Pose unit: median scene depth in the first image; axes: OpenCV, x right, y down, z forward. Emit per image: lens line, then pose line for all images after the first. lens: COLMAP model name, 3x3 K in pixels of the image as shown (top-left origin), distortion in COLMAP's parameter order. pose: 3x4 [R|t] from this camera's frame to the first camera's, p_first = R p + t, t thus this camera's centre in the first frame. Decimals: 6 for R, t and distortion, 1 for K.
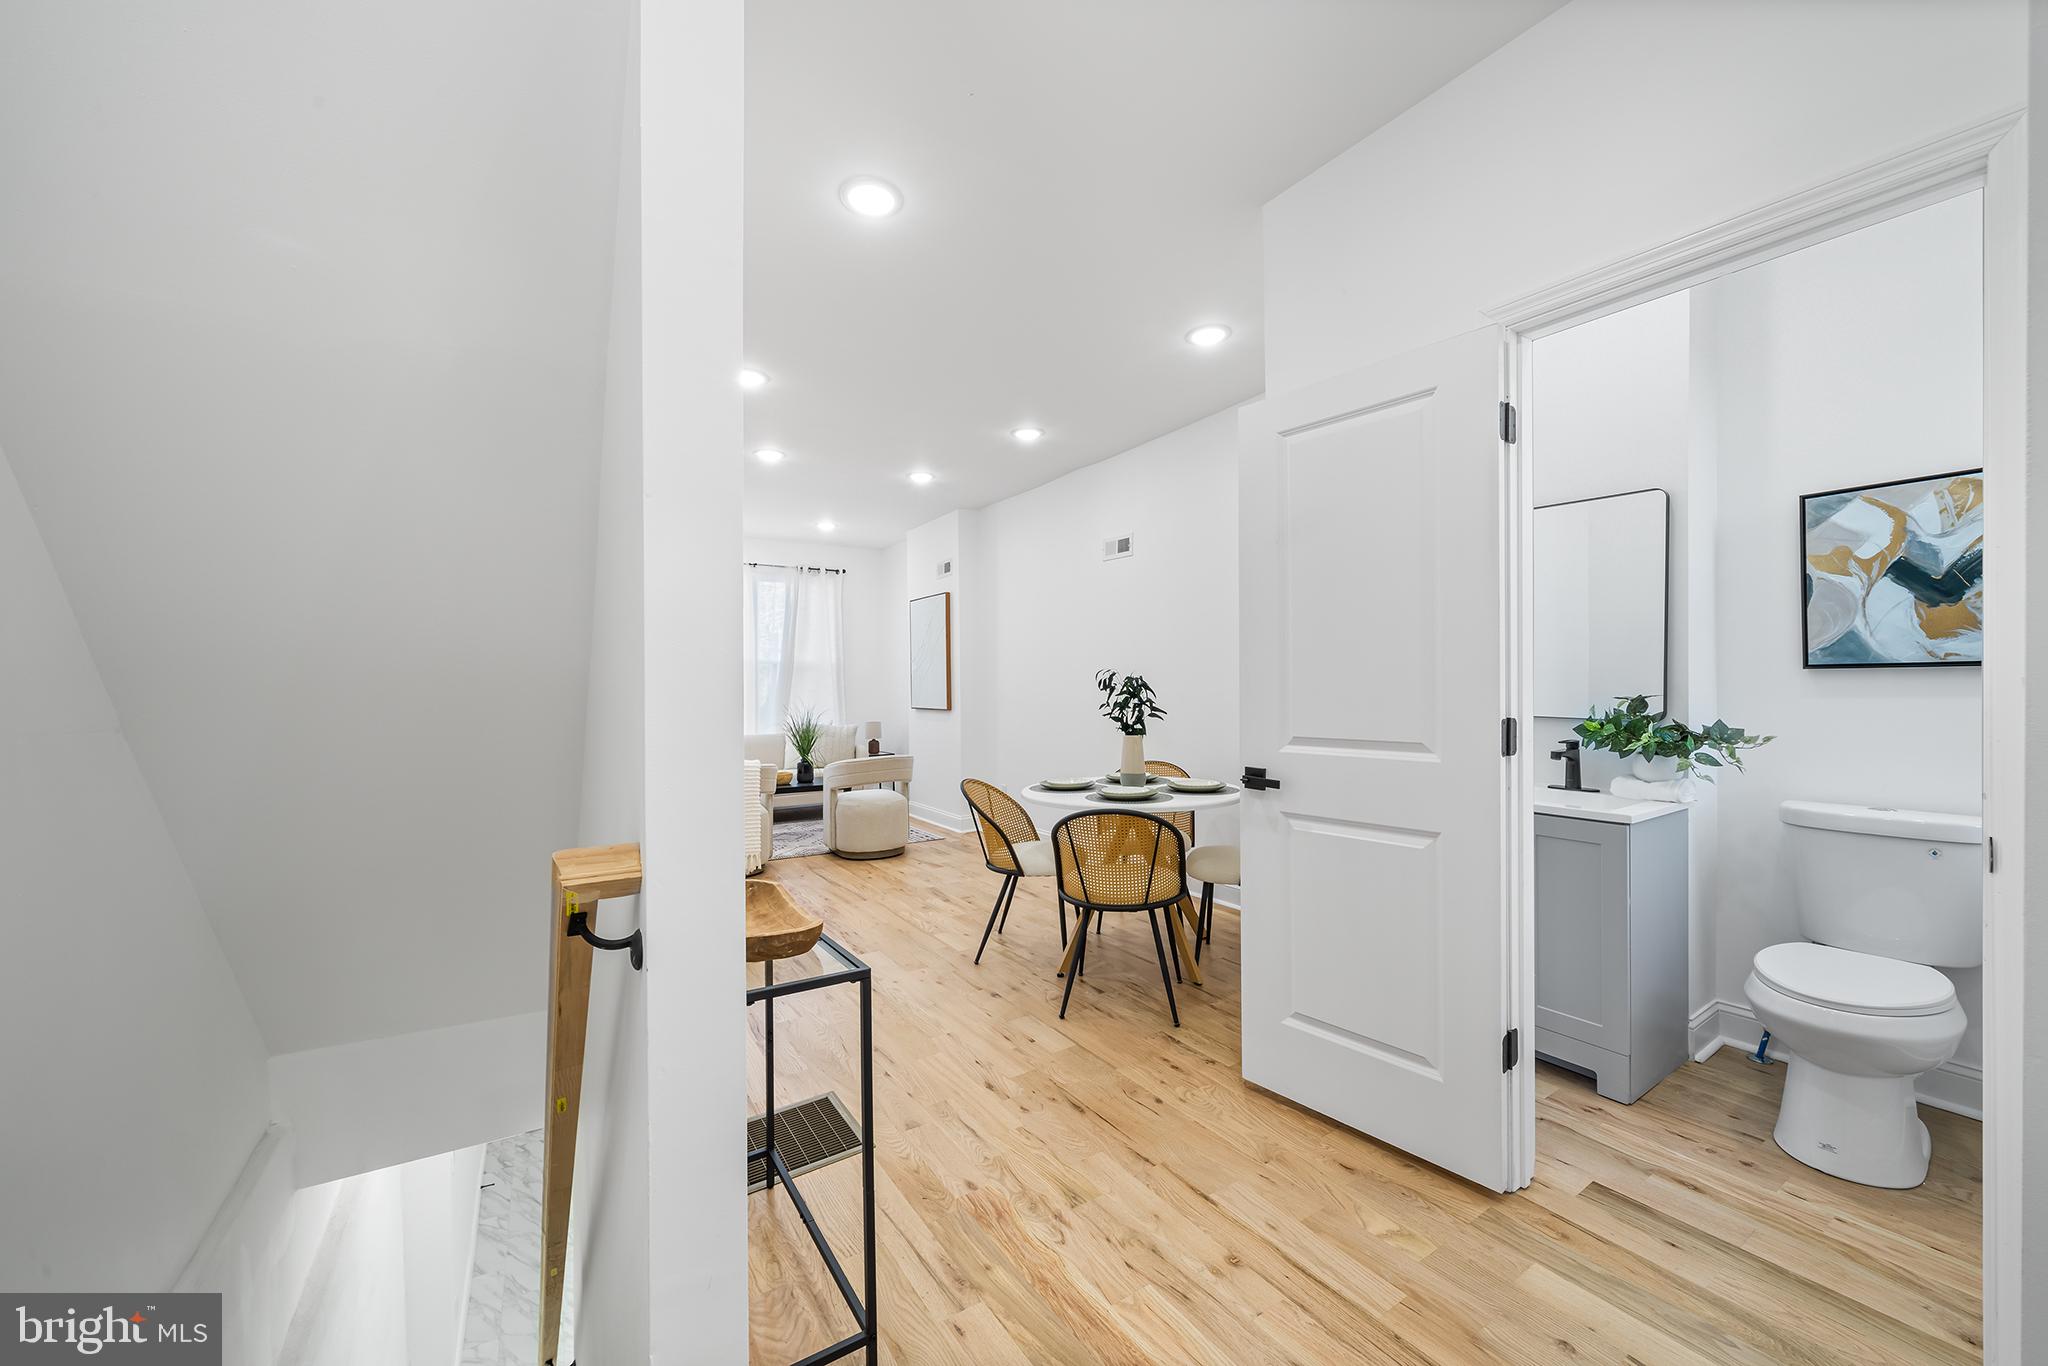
lens RADIAL K [[781.5, 0, 1028.5], [0, 781.5, 685.9], [0, 0, 1]] dist [0.000780, 0.000434]
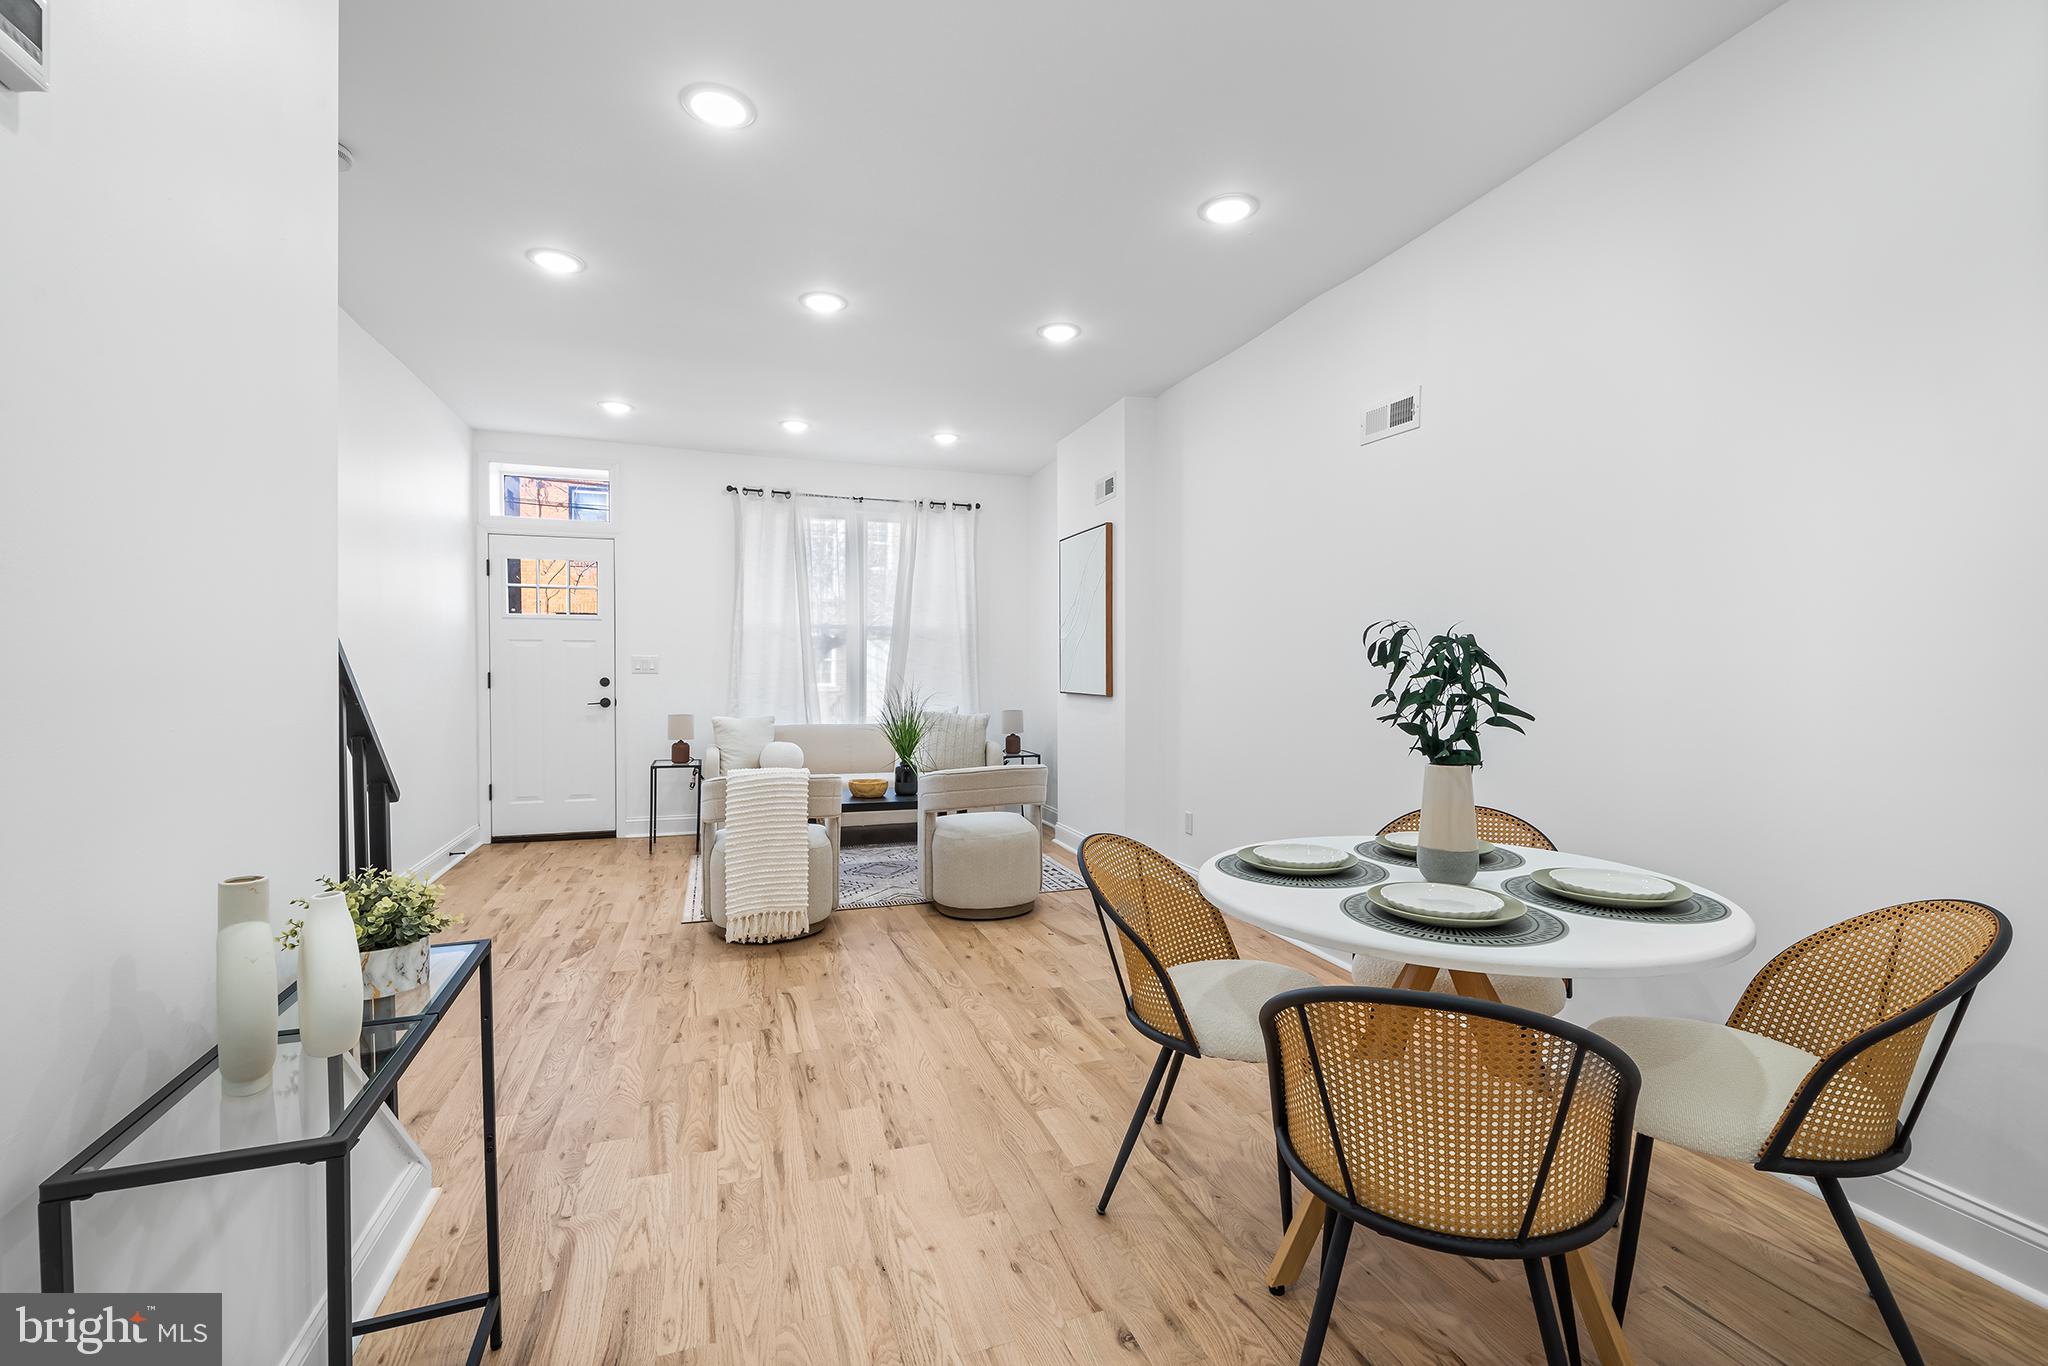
lens RADIAL K [[883.5, 0, 1028.8], [0, 883.5, 684.6], [0, 0, 1]] dist [0.002412, 0.000153]
pose [[0.973253, 0.013795, -0.229320, 0.019382], [-0.008838, 0.999705, 0.022628, 0.010702], [0.229564, -0.019996, 0.973088, 0.684576]]
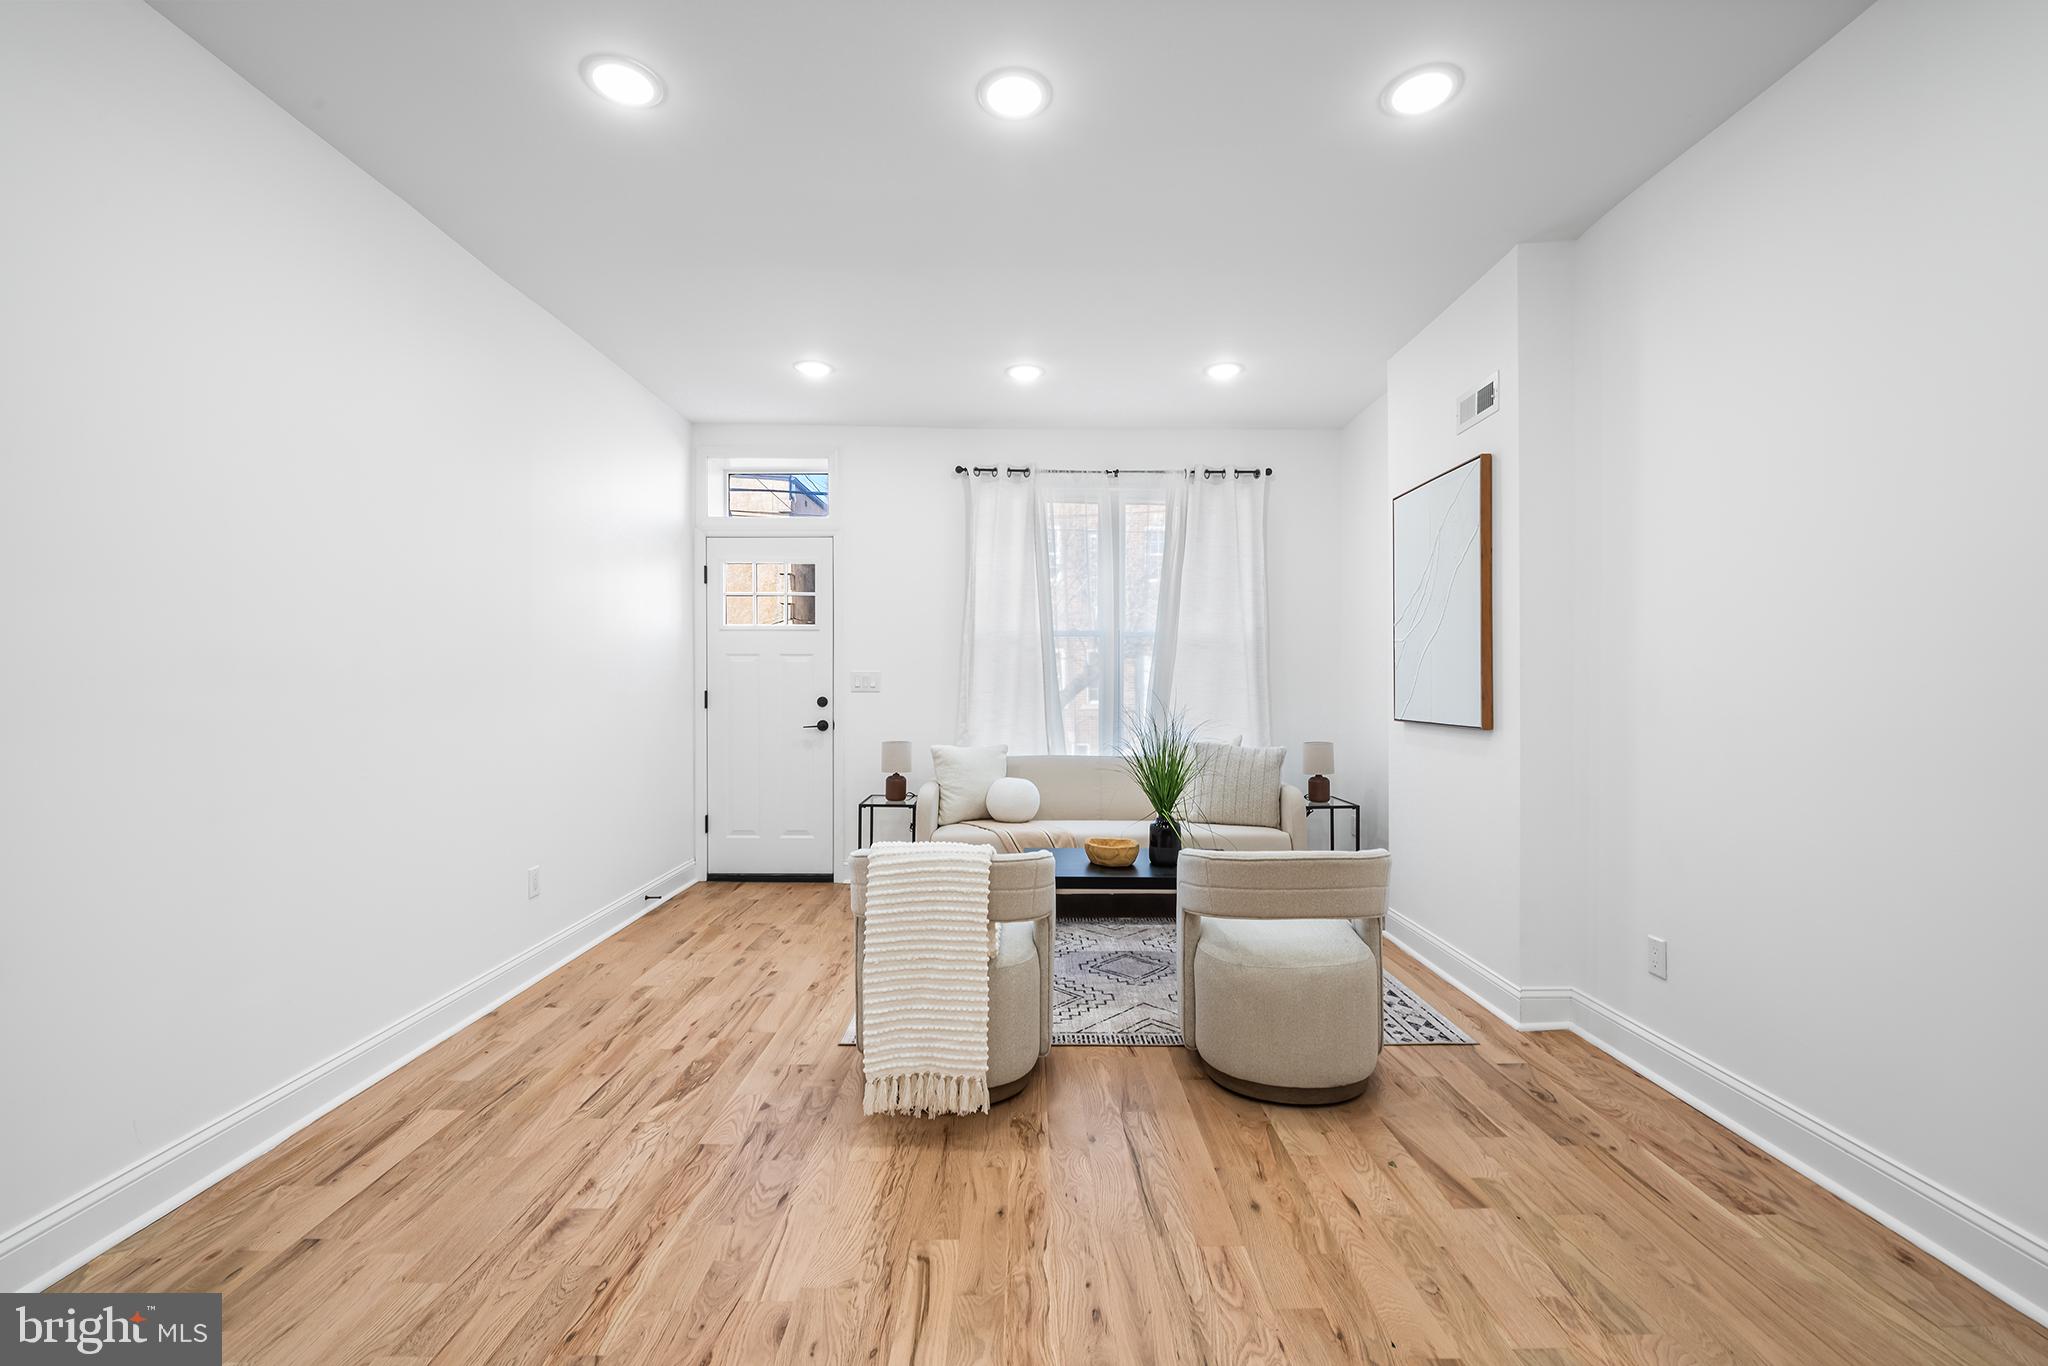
lens RADIAL K [[861.7, 0, 1023.4], [0, 861.7, 686.8], [0, 0, 1]] dist [0.001814, 0.000106]
pose [[0.845382, 0.008730, -0.534091, -0.187111], [-0.005265, 0.999954, 0.008011, 0.014700], [0.534136, -0.003960, 0.845389, 1.354057]]
